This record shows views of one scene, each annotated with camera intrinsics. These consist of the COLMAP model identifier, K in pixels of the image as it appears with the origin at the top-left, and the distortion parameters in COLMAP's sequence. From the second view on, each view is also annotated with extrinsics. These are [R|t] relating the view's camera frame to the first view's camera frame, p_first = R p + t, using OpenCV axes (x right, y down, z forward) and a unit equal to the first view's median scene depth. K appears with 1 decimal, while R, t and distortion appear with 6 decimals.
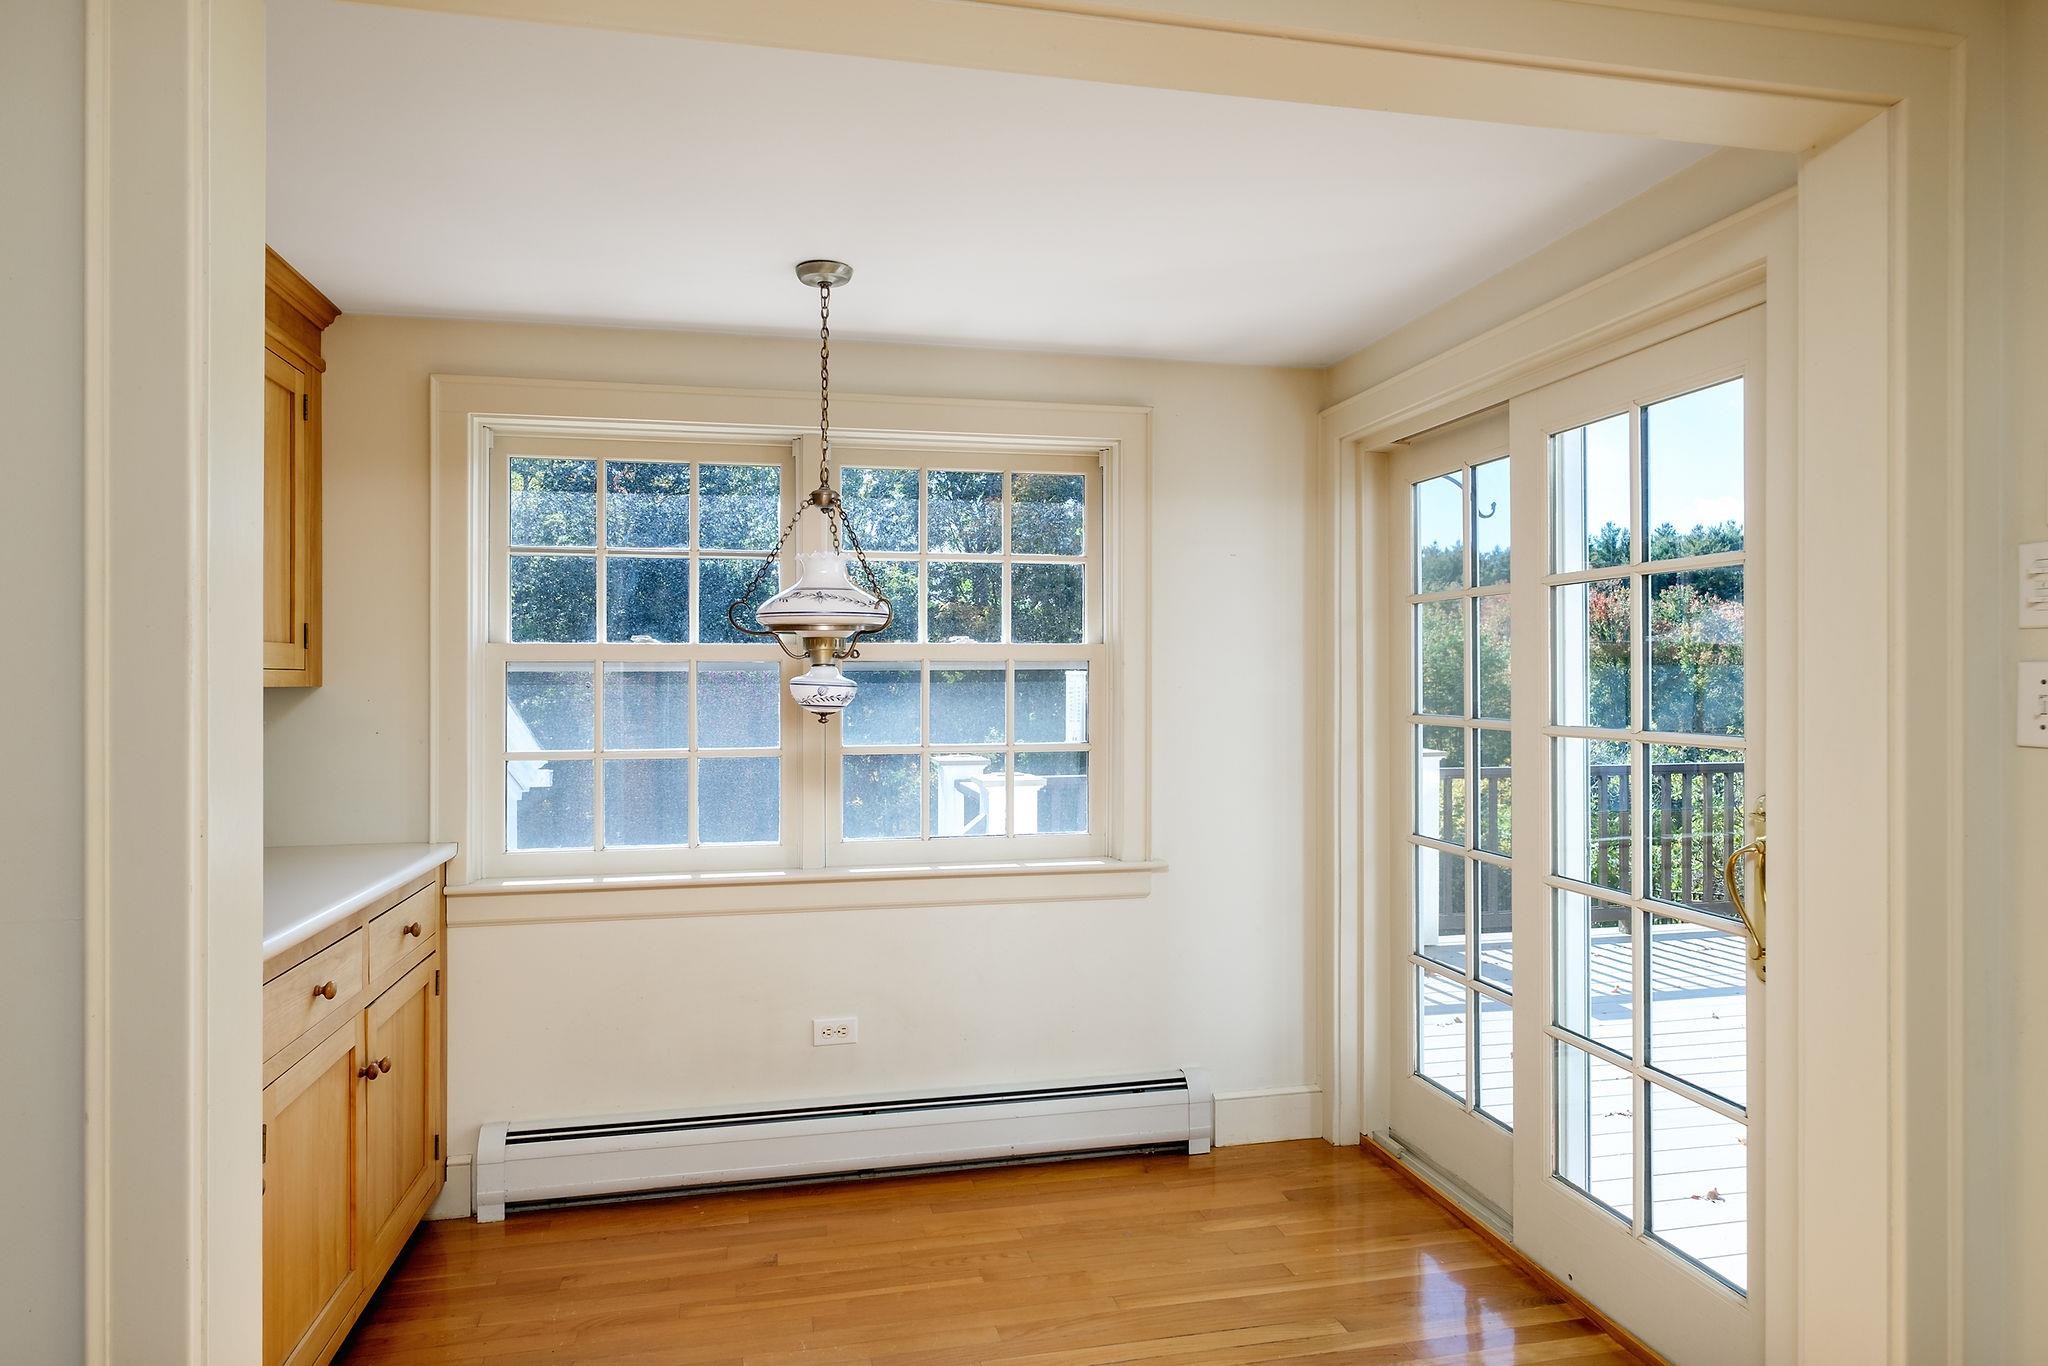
lens RADIAL K [[1232.9, 0, 1024.0], [0, 1232.9, 683.0], [0, 0, 1]] dist [0.006166, 0.000758]
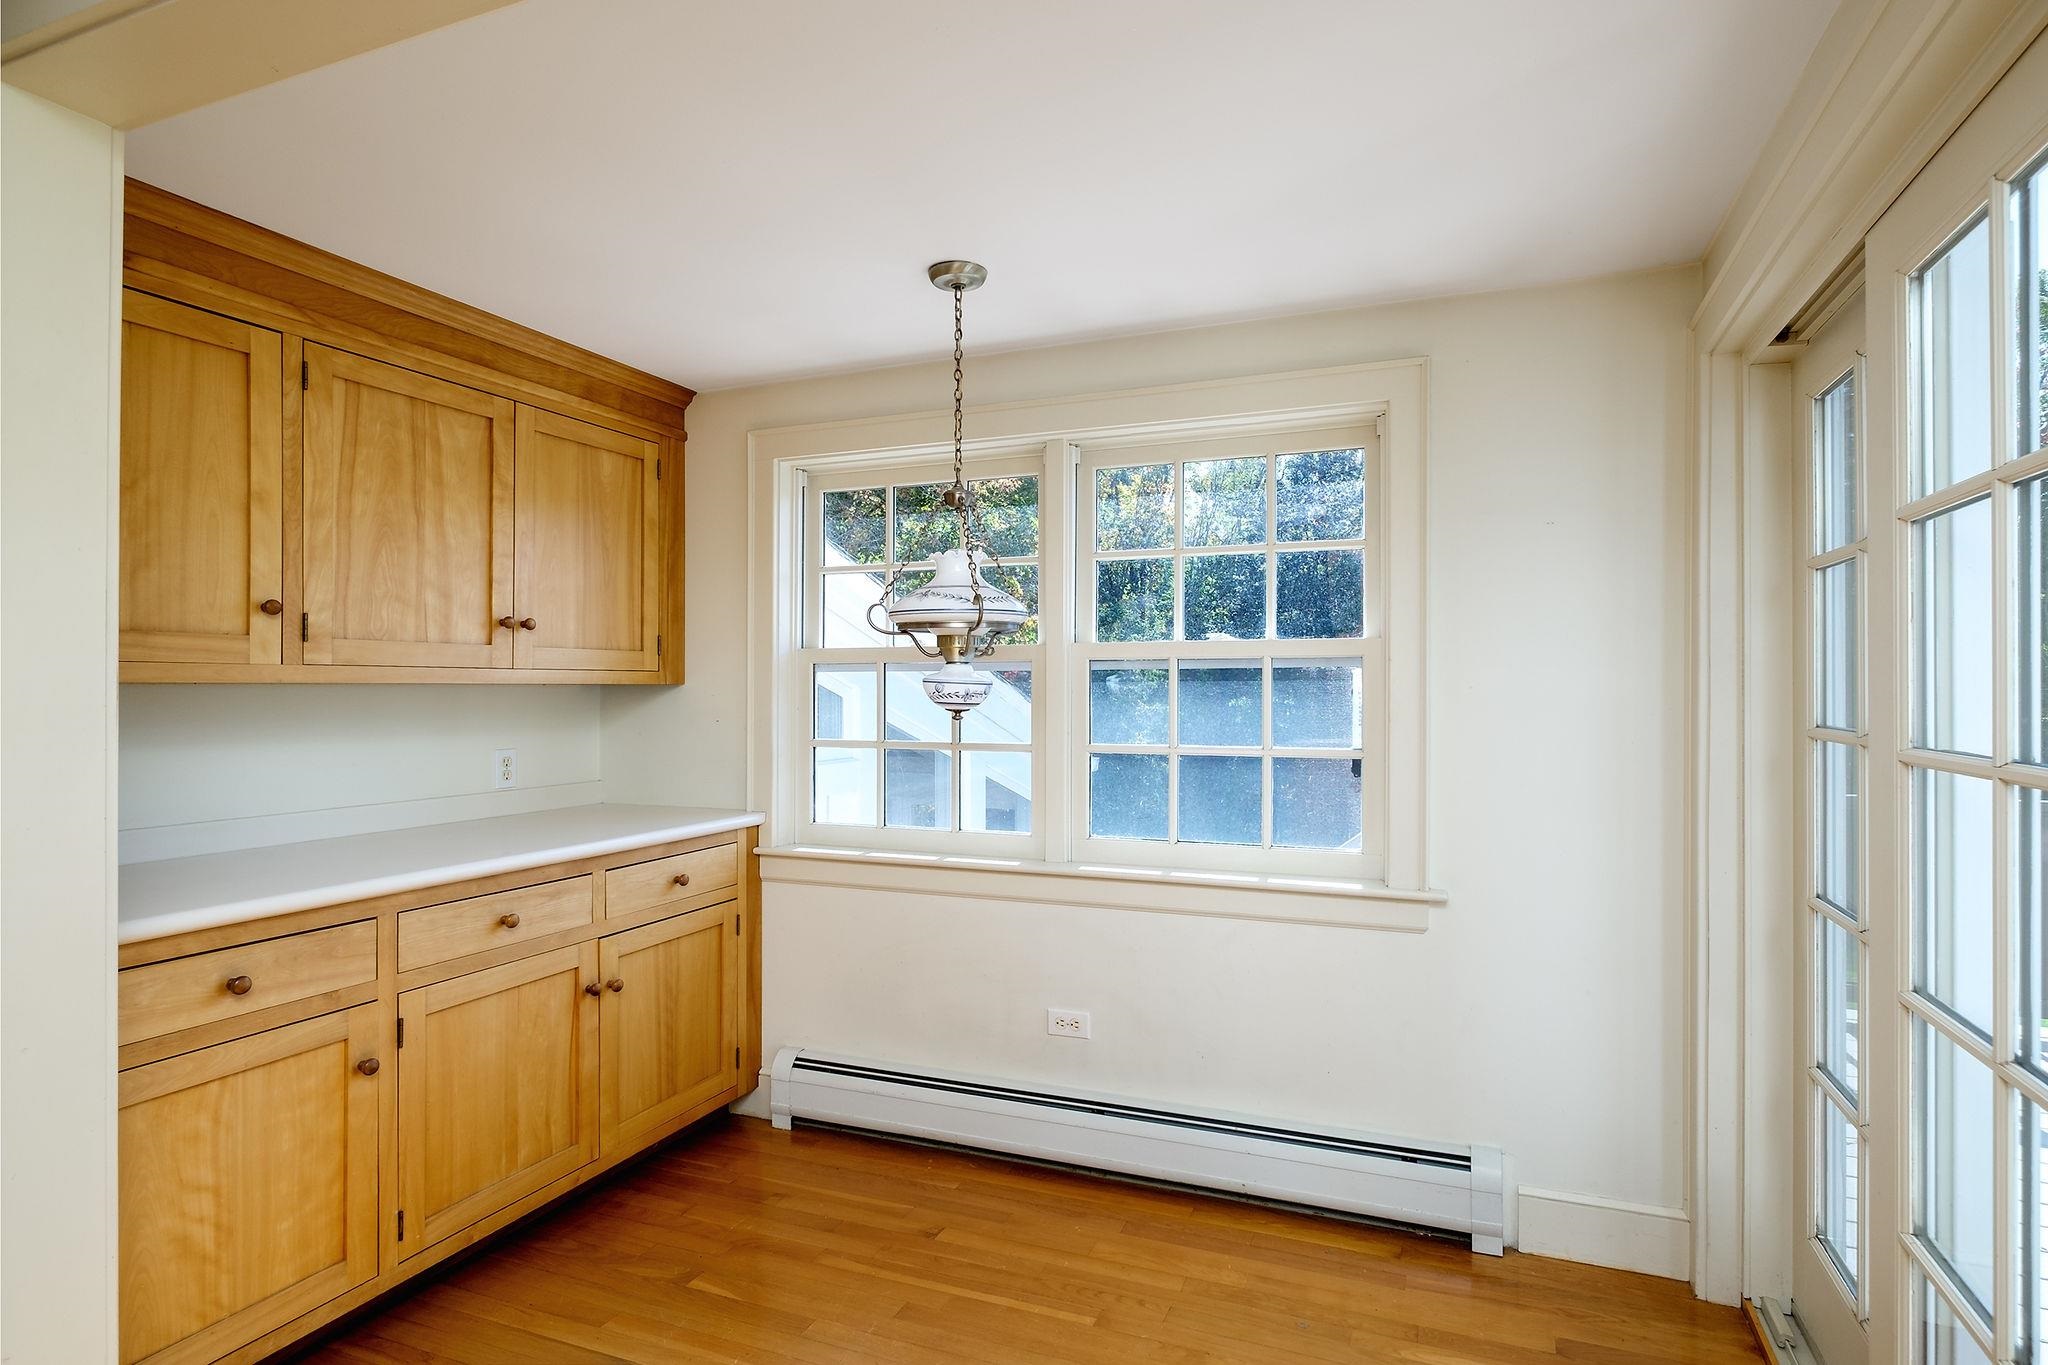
lens RADIAL K [[1051.0, 0, 1024.0], [0, 1051.0, 682.5], [0, 0, 1]] dist [-0.001282, -0.001093]
pose [[0.817266, 0.000133, -0.576261, 0.341834], [-0.002185, 0.999993, -0.002869, 0.003550], [0.576257, 0.003604, 0.817260, 0.290132]]
